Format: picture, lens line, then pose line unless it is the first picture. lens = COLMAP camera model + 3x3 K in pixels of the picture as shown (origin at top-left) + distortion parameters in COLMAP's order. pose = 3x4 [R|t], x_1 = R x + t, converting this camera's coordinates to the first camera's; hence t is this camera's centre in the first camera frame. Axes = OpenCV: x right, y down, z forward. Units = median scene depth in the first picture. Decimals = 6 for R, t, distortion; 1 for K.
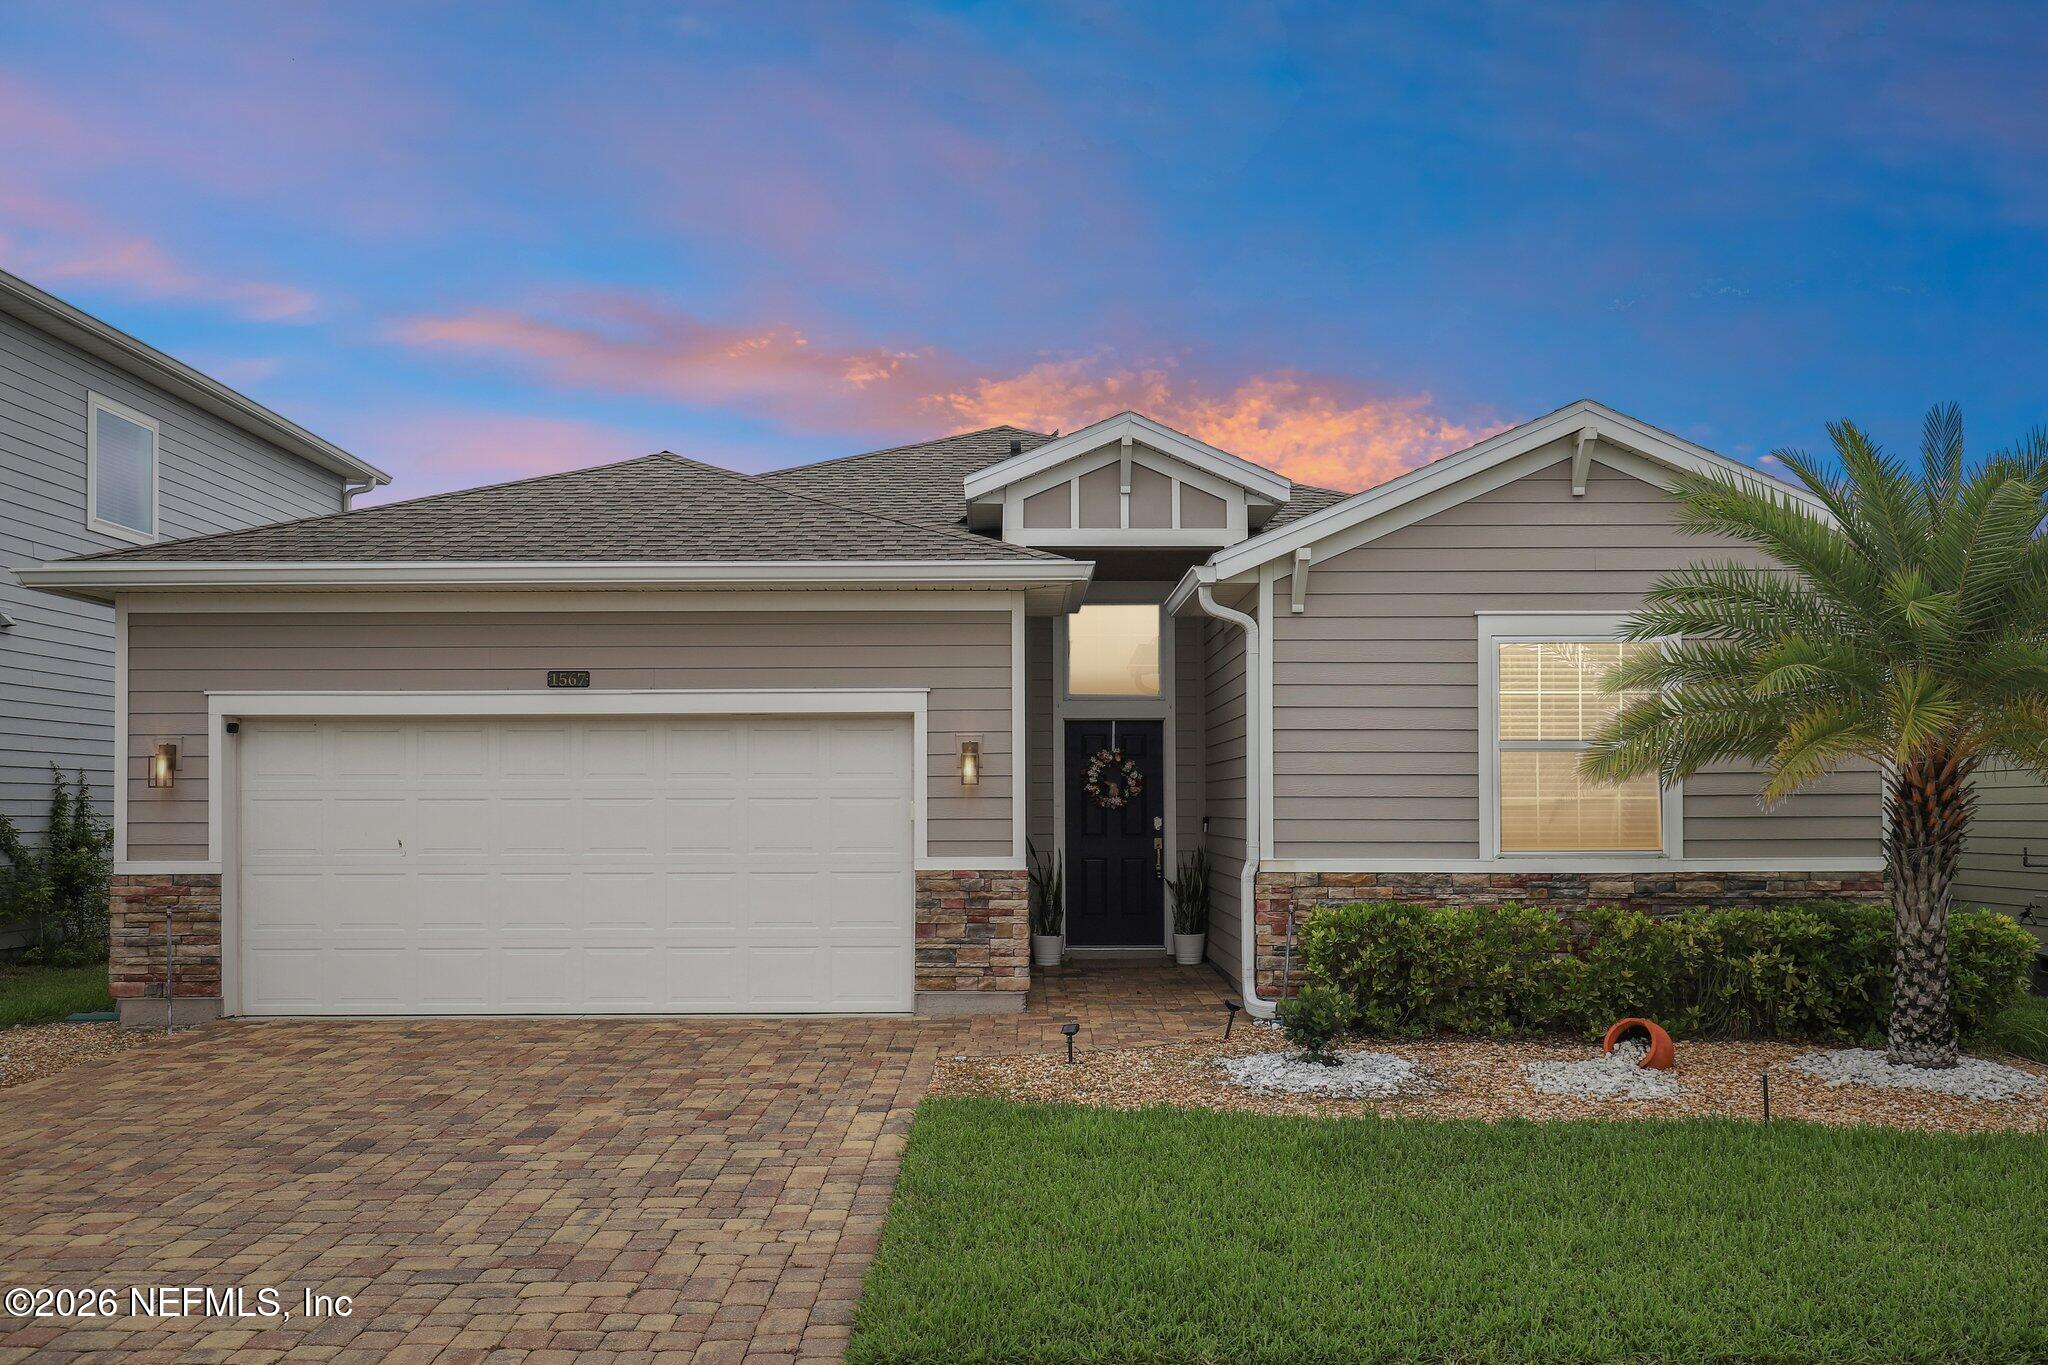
lens RADIAL K [[1733.2, 0, 1024.9], [0, 1733.2, 774.5], [0, 0, 1]] dist [0.002211, 0.001995]
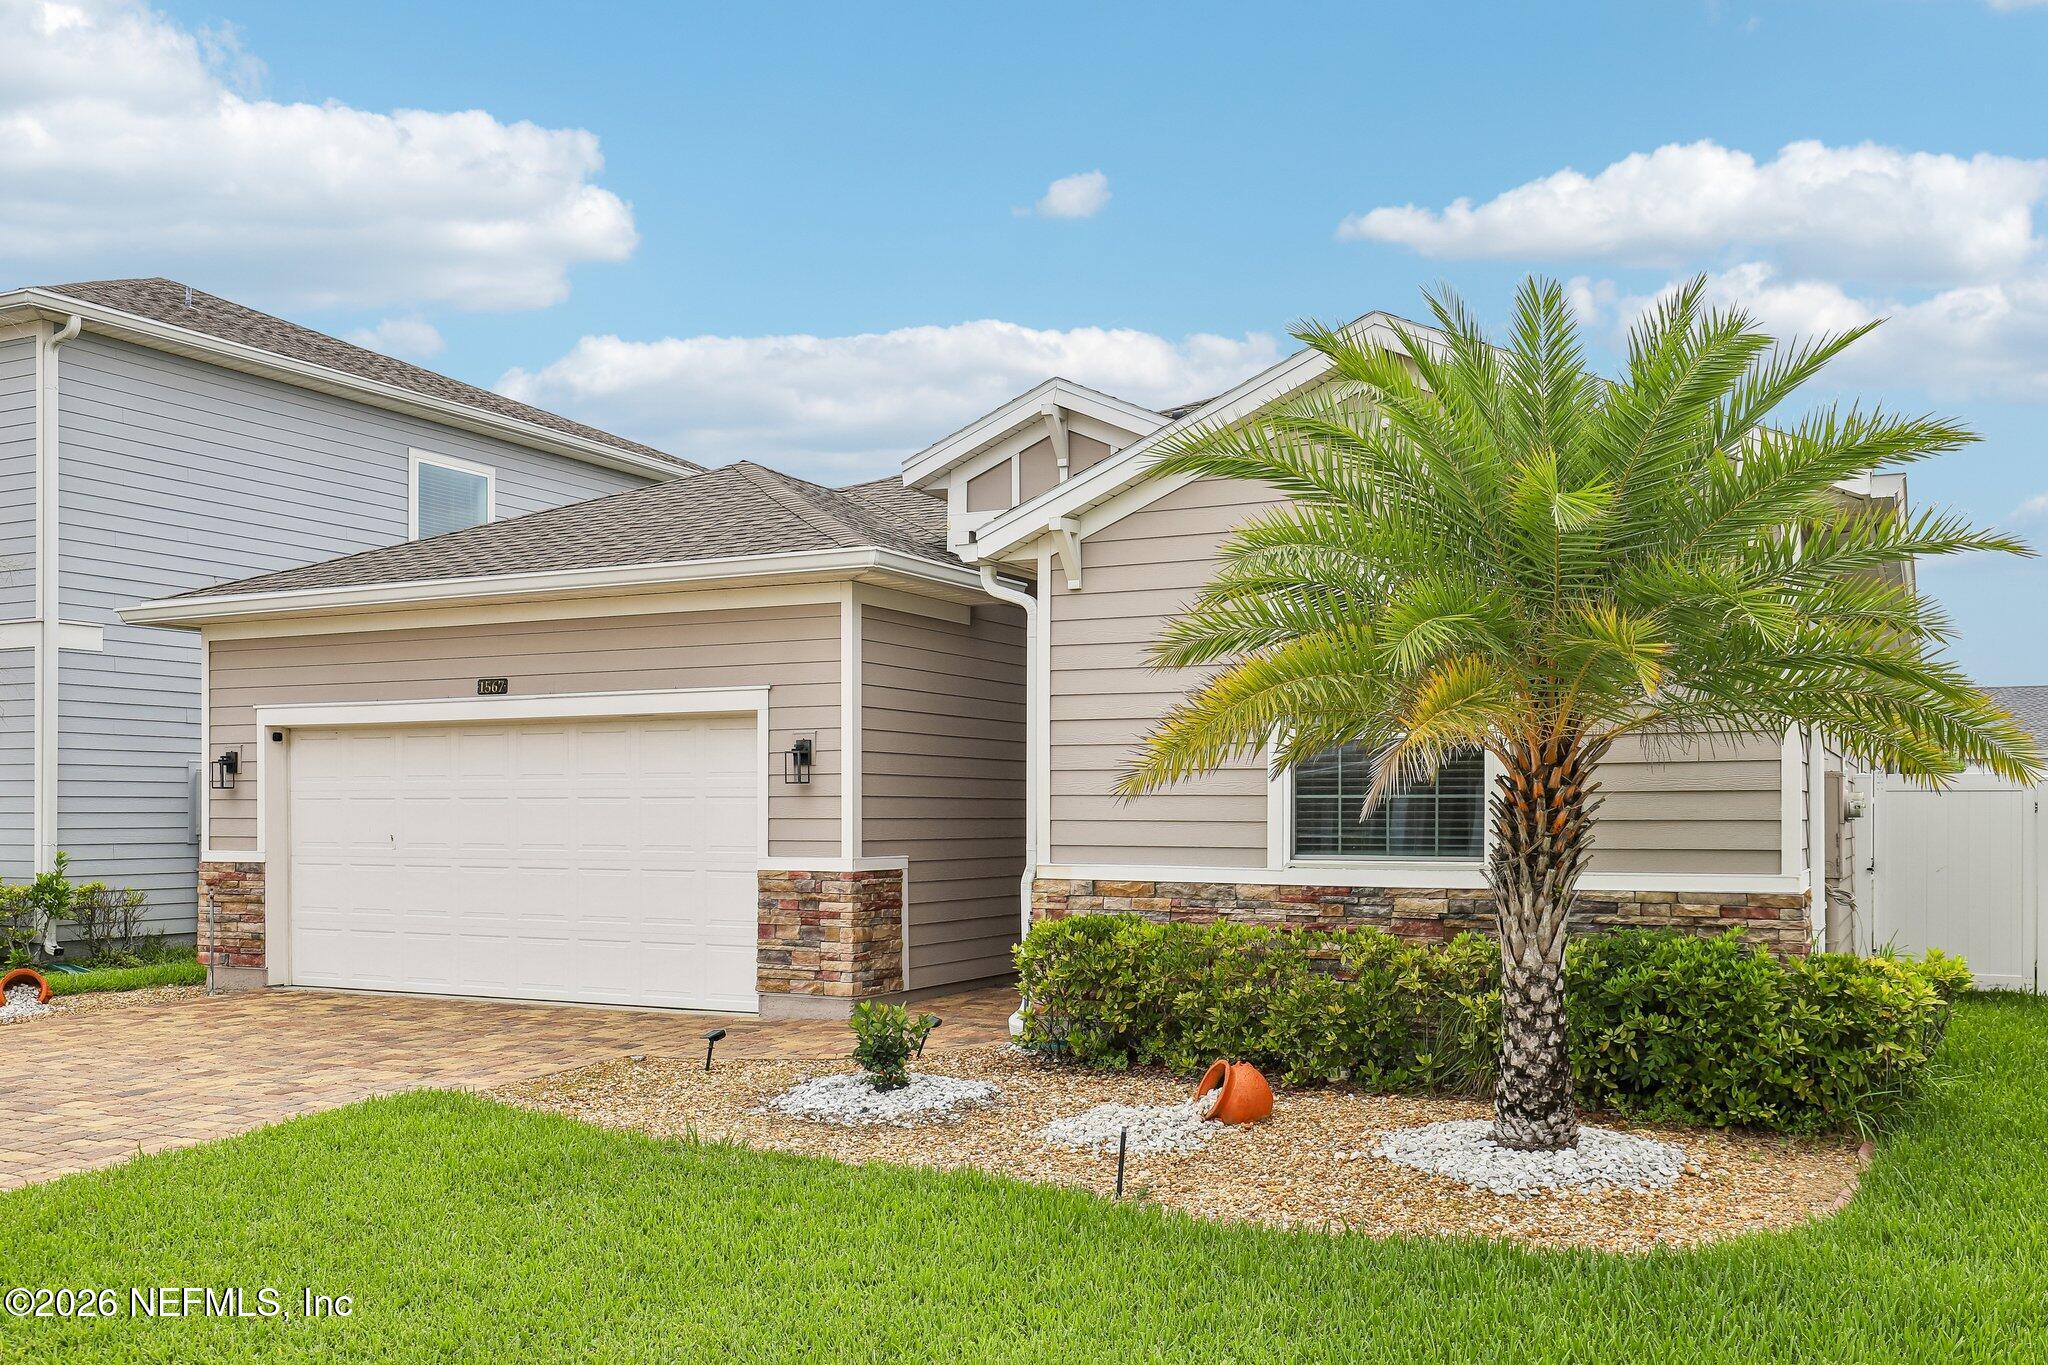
lens RADIAL K [[1801.8, 0, 1024.0], [0, 1801.8, 804.2], [0, 0, 1]] dist [0.002873, 0.001824]
pose [[0.890776, 0.001164, -0.454442, 0.540674], [0.005849, 0.999885, 0.014026, 0.004215], [0.454406, -0.015152, 0.890666, 0.154694]]
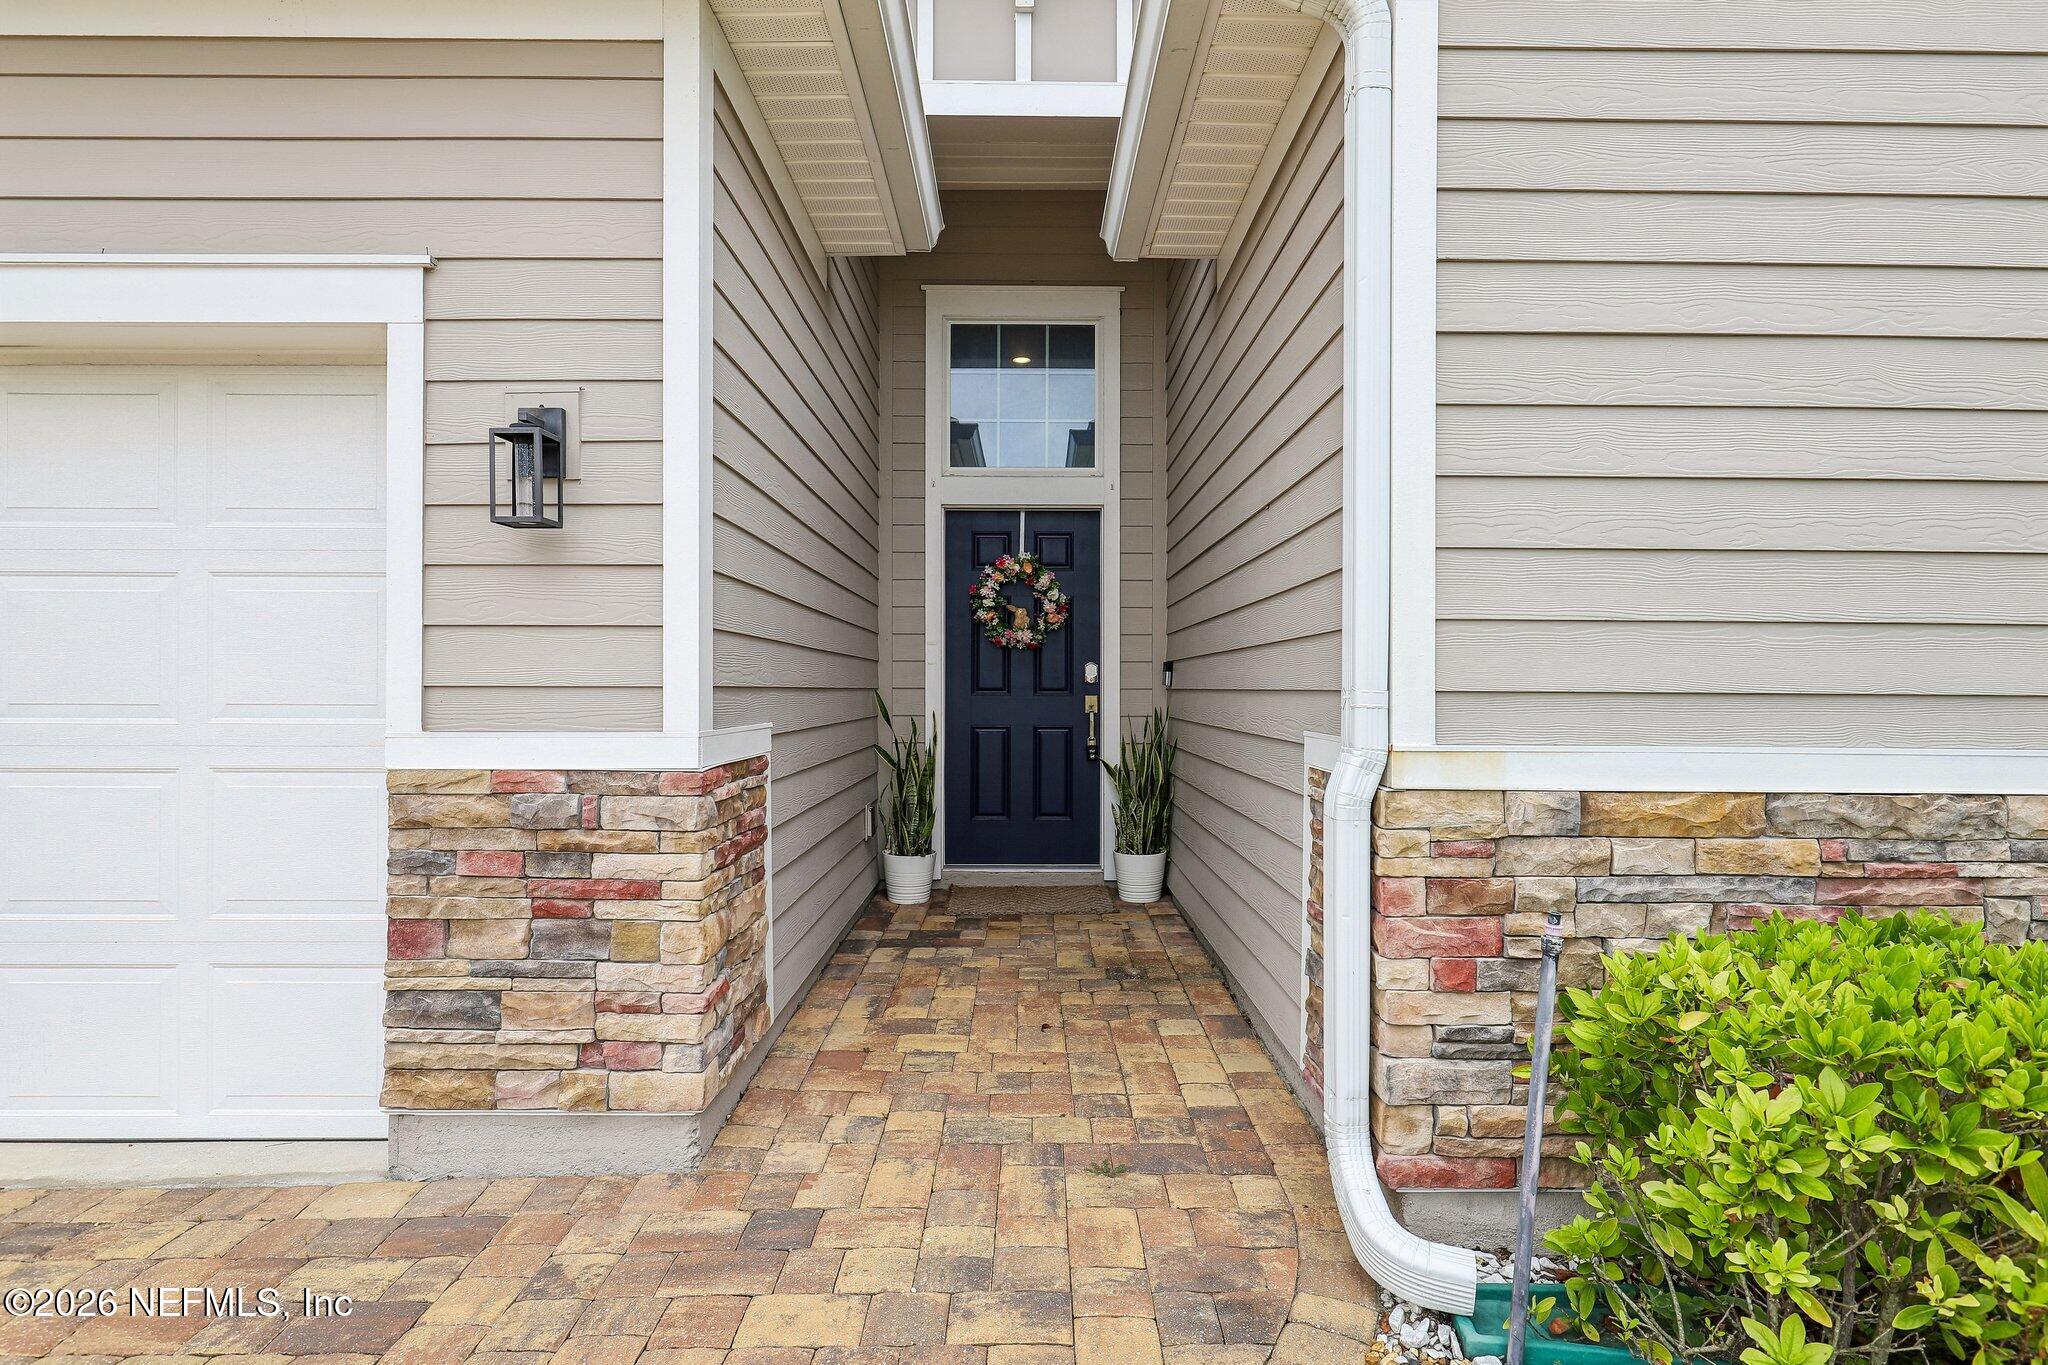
lens RADIAL K [[1045.6, 0, 1030.5], [0, 1045.6, 688.1], [0, 0, 1]] dist [-0.000119, -0.000398]
pose [[0.999978, 0.005415, 0.003829, 0.067777], [-0.005488, 0.999796, 0.019454, 0.033889], [-0.003723, -0.019475, 0.999803, 0.788113]]
